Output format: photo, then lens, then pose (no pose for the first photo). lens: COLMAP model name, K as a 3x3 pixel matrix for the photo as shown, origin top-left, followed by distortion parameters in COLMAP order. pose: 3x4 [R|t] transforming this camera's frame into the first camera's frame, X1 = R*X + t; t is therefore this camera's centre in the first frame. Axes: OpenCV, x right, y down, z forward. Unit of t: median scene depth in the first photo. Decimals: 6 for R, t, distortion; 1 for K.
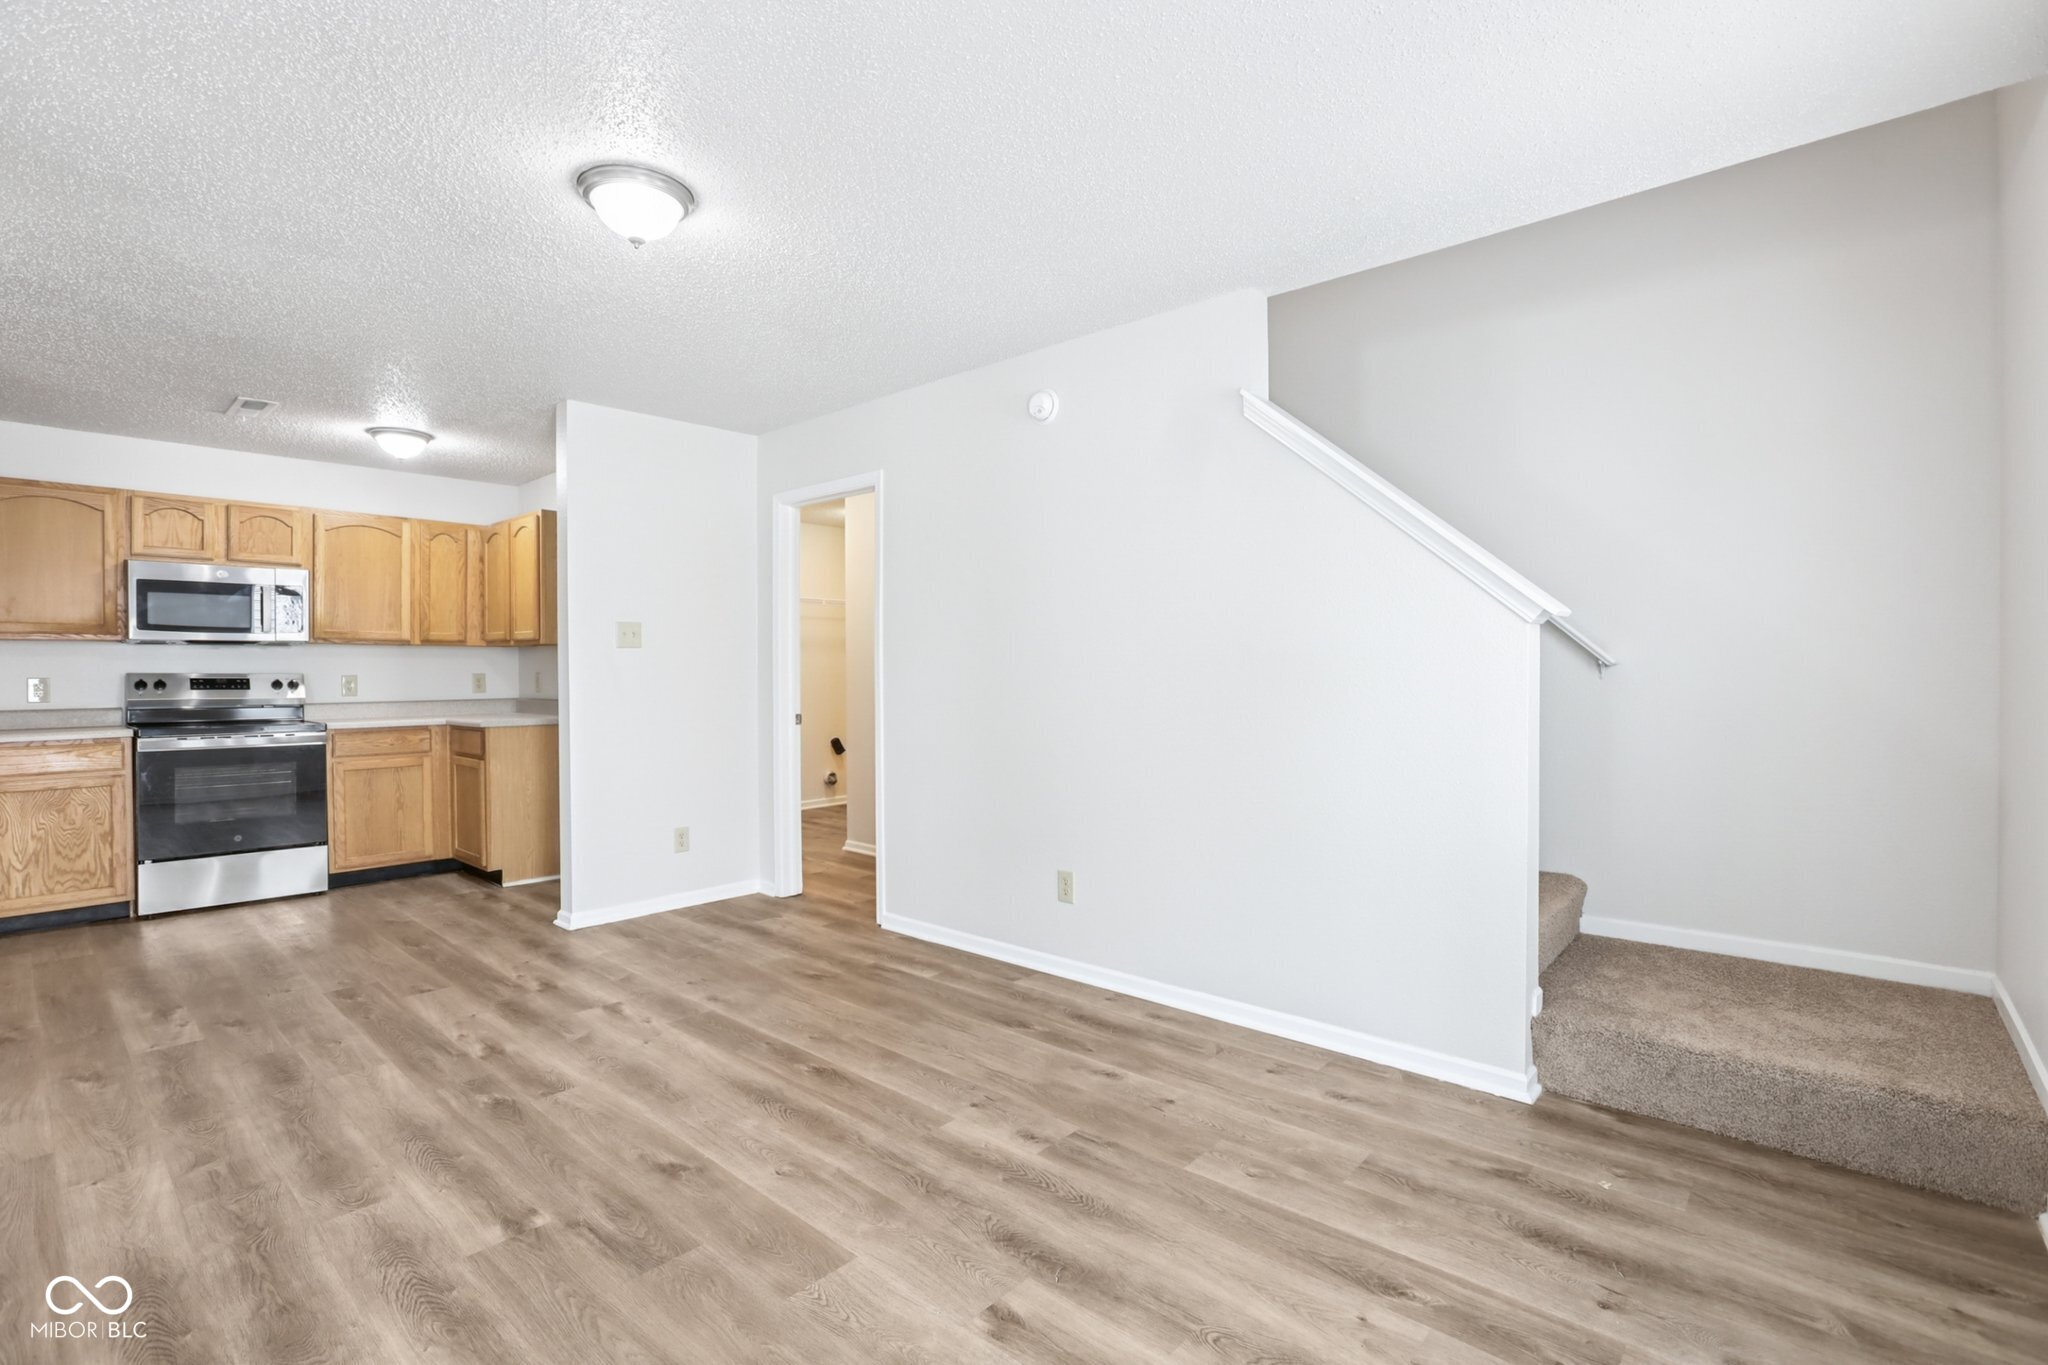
lens RADIAL K [[936.3, 0, 1035.5], [0, 936.3, 683.9], [0, 0, 1]] dist [-0.035593, 0.007299]
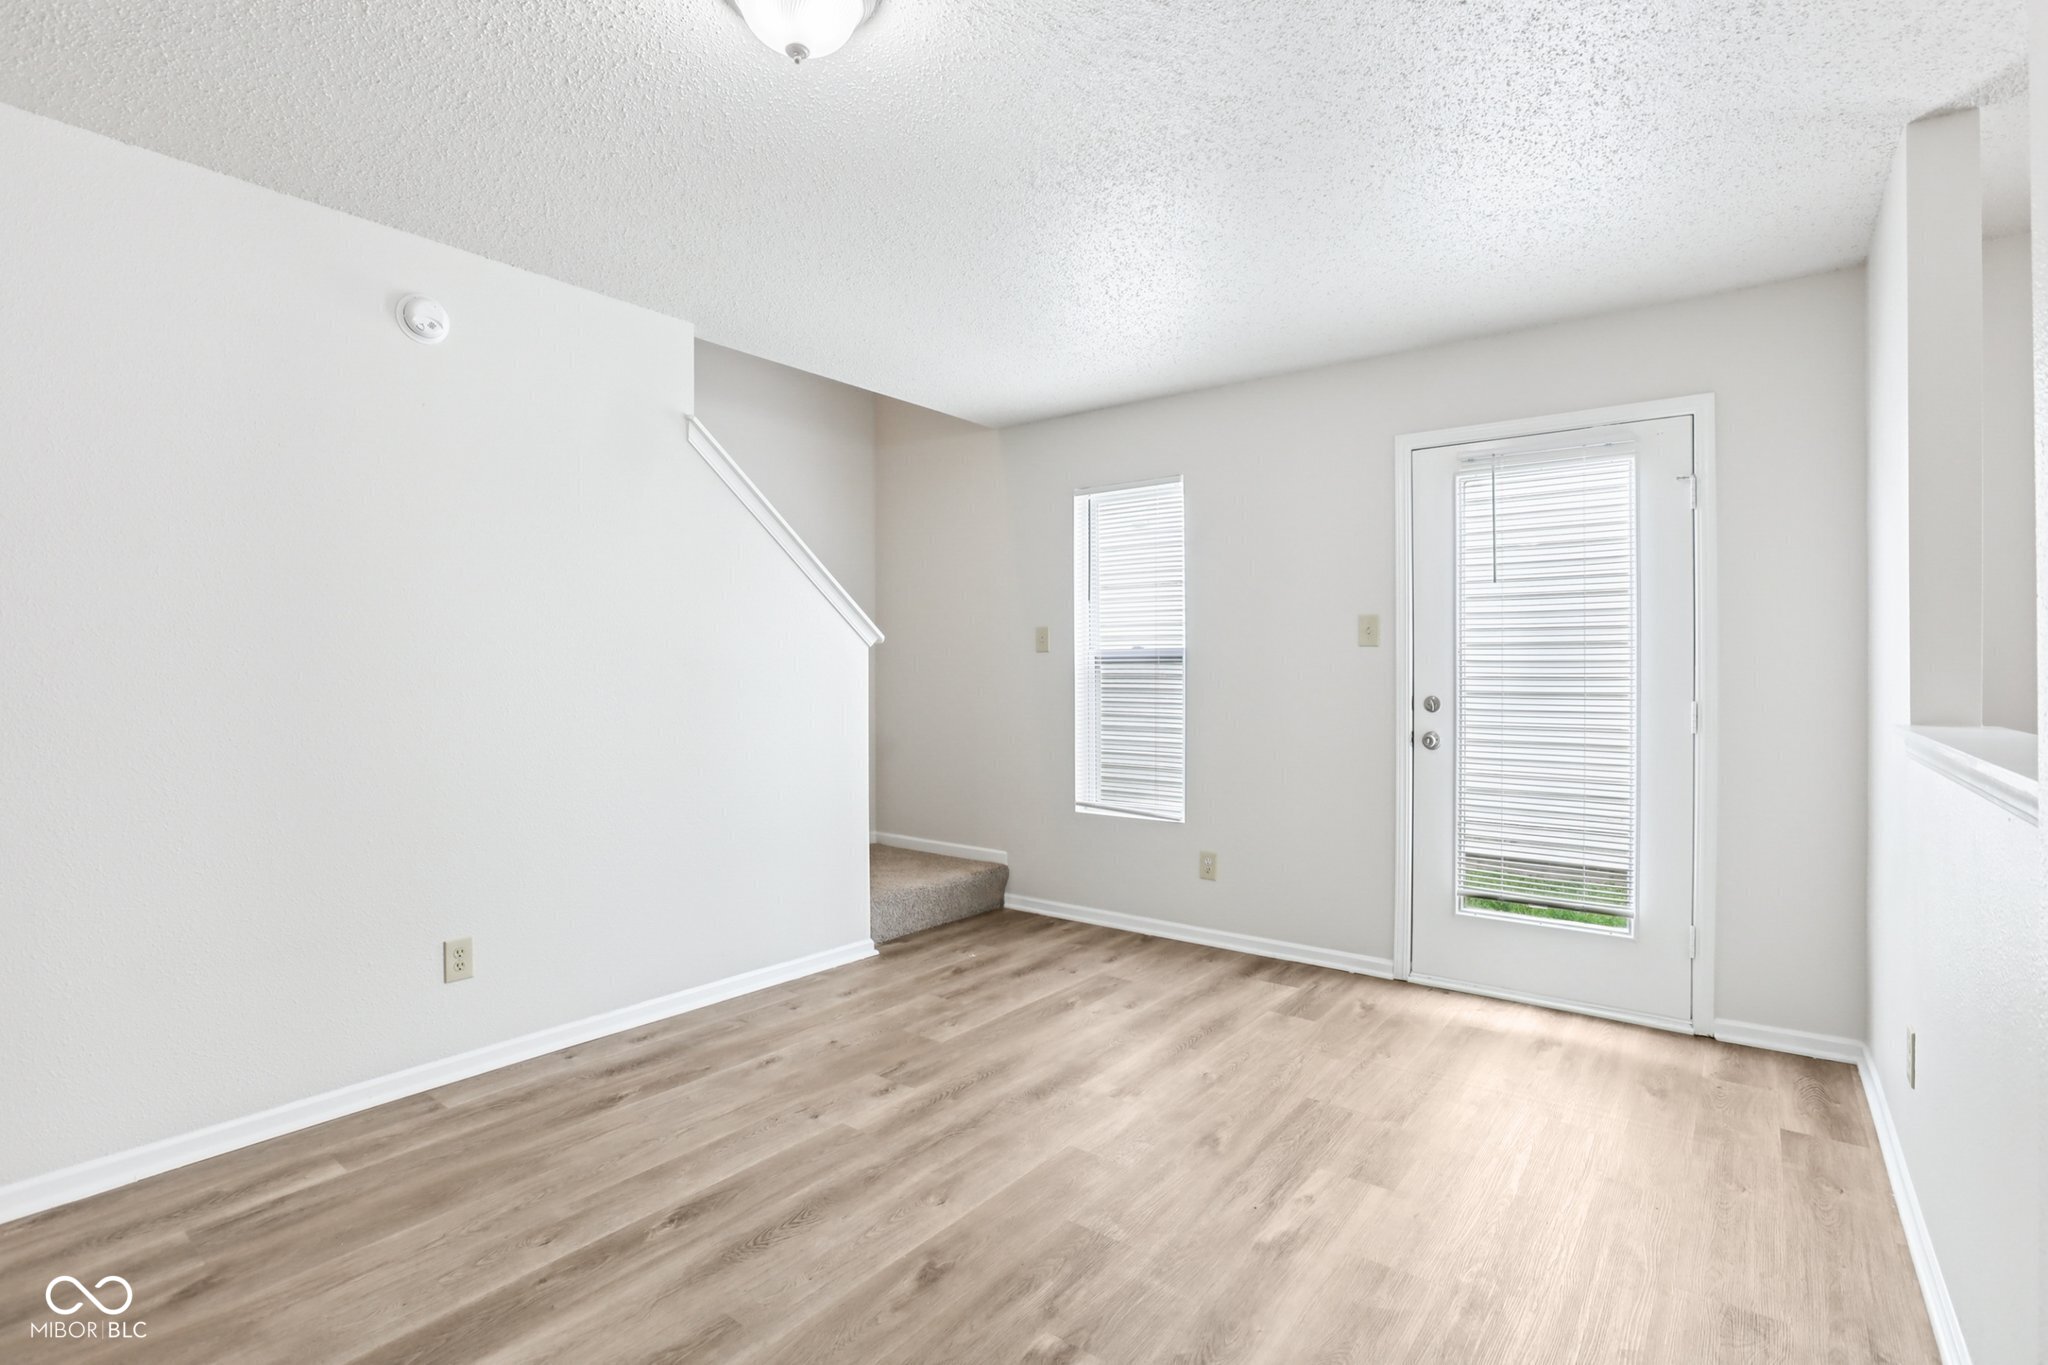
lens RADIAL K [[968.2, 0, 1021.8], [0, 968.2, 671.9], [0, 0, 1]] dist [-0.028208, 0.006281]
pose [[-0.066045, 0.007887, 0.997785, -1.147946], [0.009136, 0.999932, -0.007300, -0.009586], [-0.997775, 0.008634, -0.066112, 0.880246]]
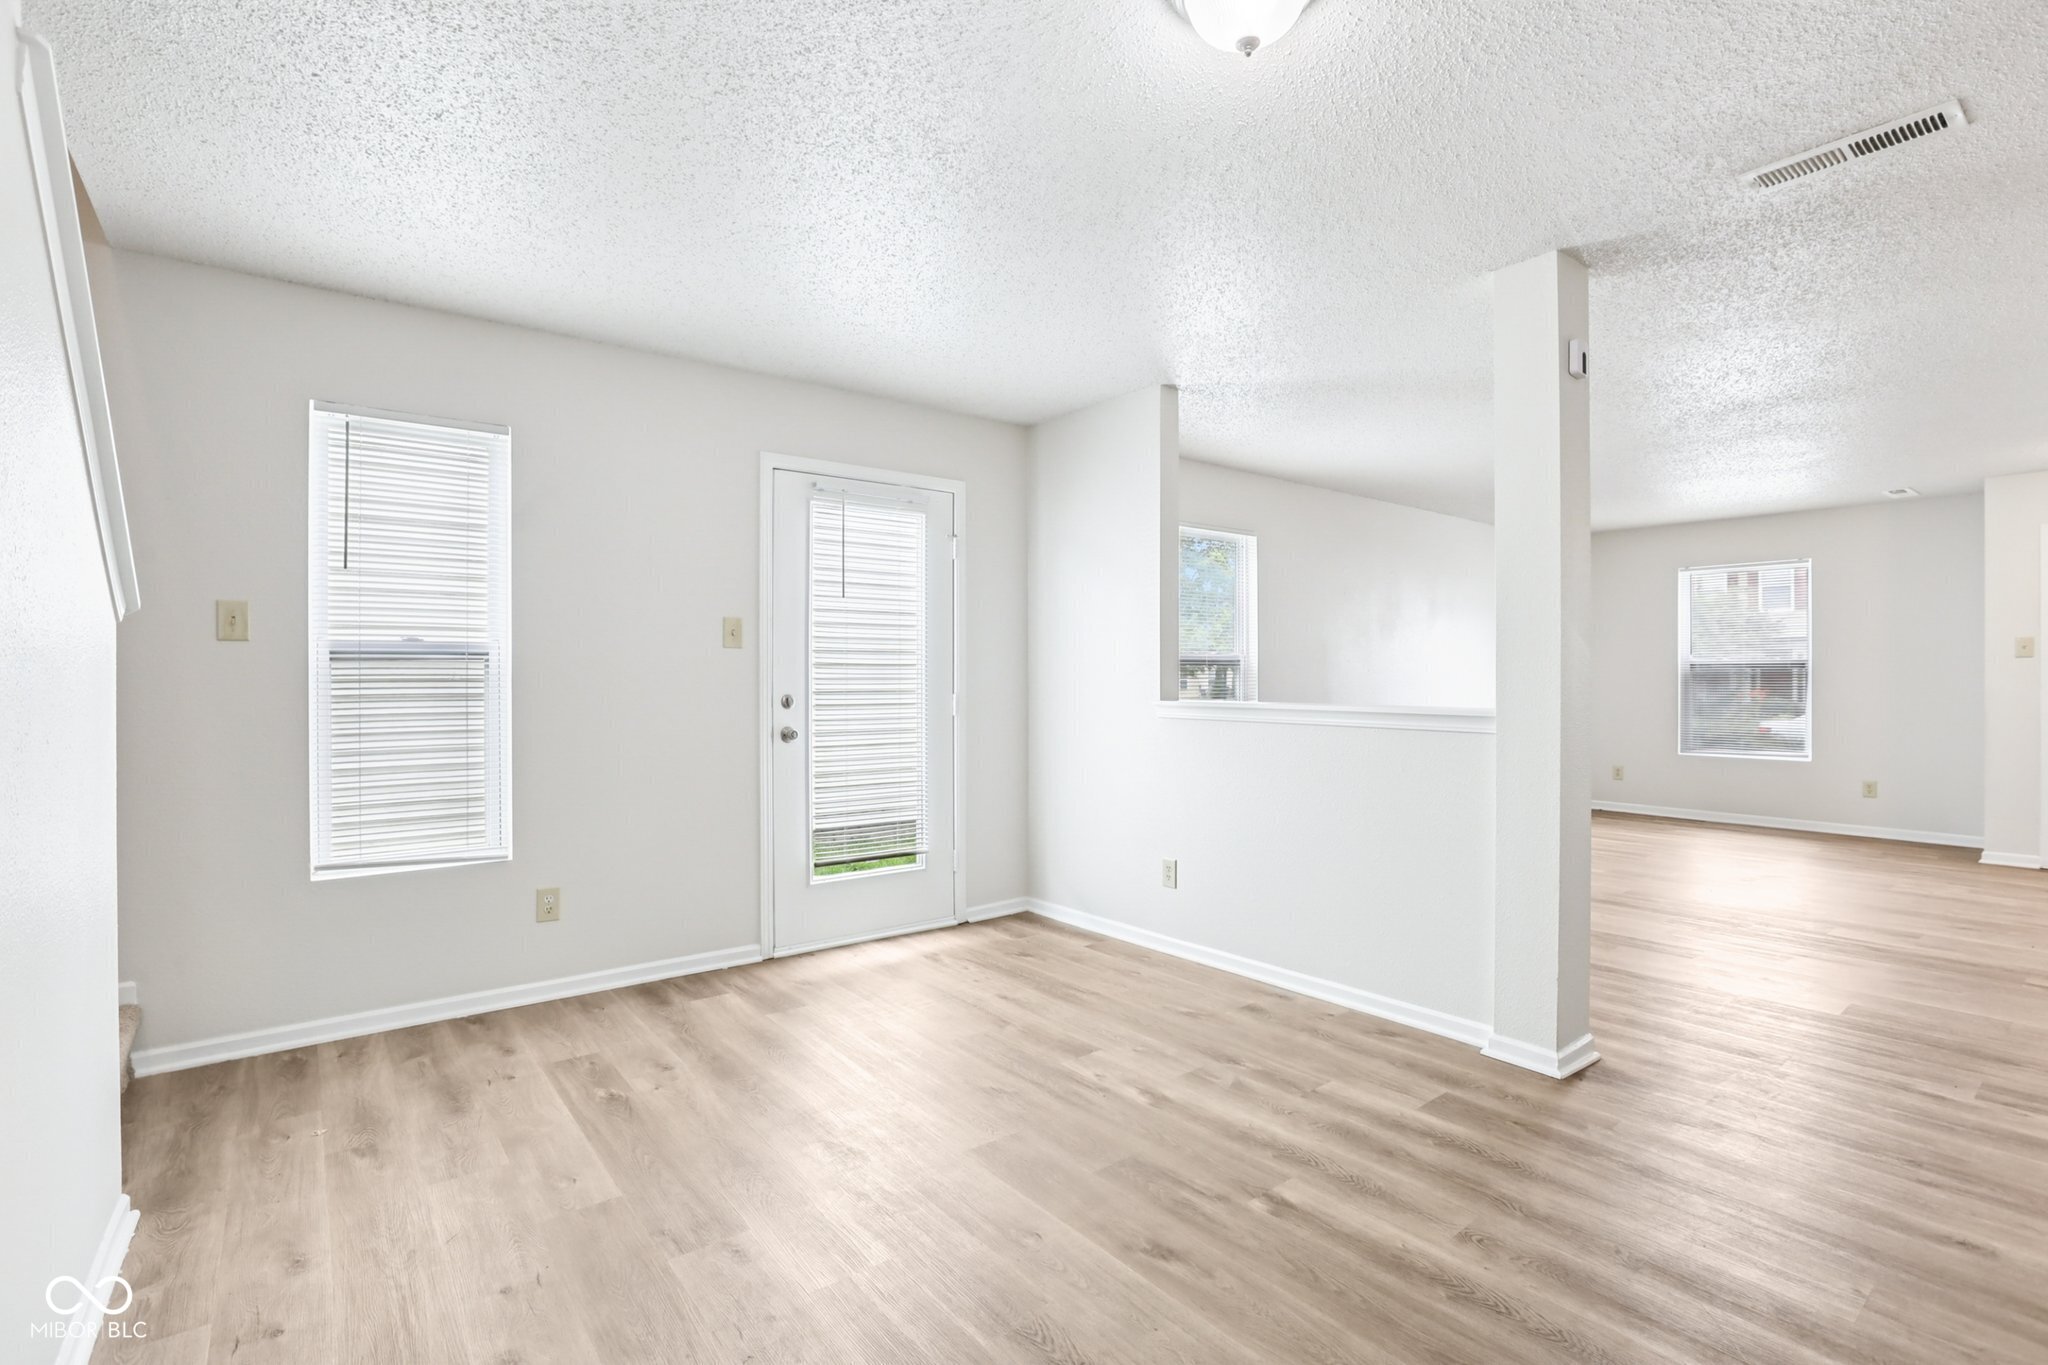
lens RADIAL K [[968.2, 0, 1025.8], [0, 968.2, 678.6], [0, 0, 1]] dist [-0.028208, 0.006281]
pose [[-0.983725, 0.008882, 0.179463, -0.393755], [0.010562, 0.999909, 0.008405, -0.014026], [-0.179372, 0.010163, -0.983729, 1.718751]]
